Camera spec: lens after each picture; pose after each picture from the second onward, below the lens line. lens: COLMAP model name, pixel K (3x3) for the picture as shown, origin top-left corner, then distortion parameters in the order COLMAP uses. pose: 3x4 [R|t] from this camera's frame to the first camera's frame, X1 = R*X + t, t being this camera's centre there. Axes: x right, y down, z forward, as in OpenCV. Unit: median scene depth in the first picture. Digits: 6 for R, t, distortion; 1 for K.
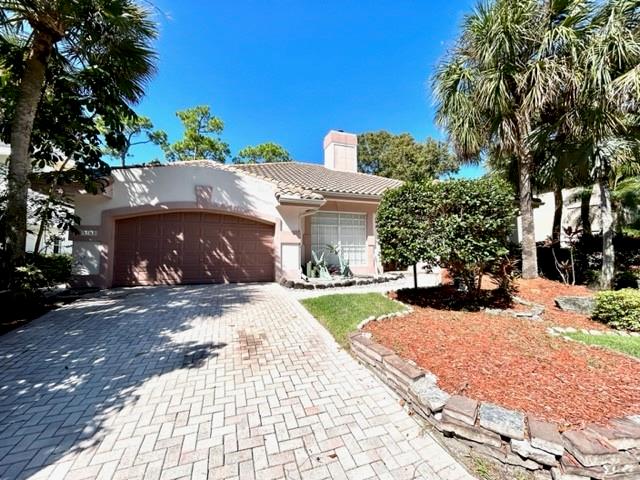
lens RADIAL K [[260.2, 0, 321.6], [0, 260.2, 239.4], [0, 0, 1]] dist [0.002068, -0.000455]
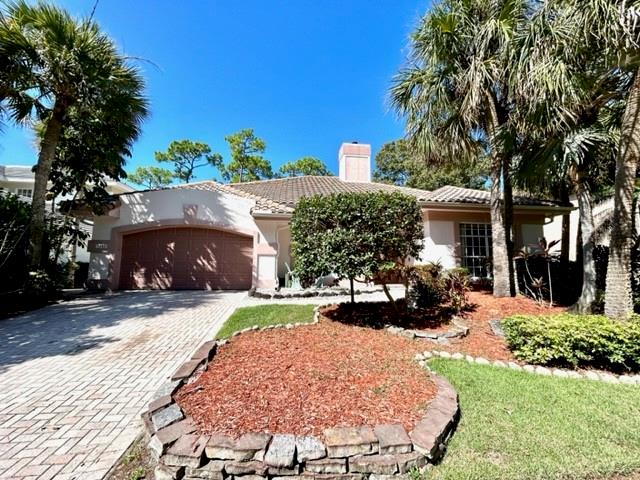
lens RADIAL K [[260.2, 0, 322.2], [0, 260.2, 238.1], [0, 0, 1]] dist [0.002068, -0.000455]
pose [[0.975026, -0.007086, -0.221977, 0.463766], [-0.001765, 0.999212, -0.039647, -0.013883], [0.222083, 0.039048, 0.974246, 0.004223]]
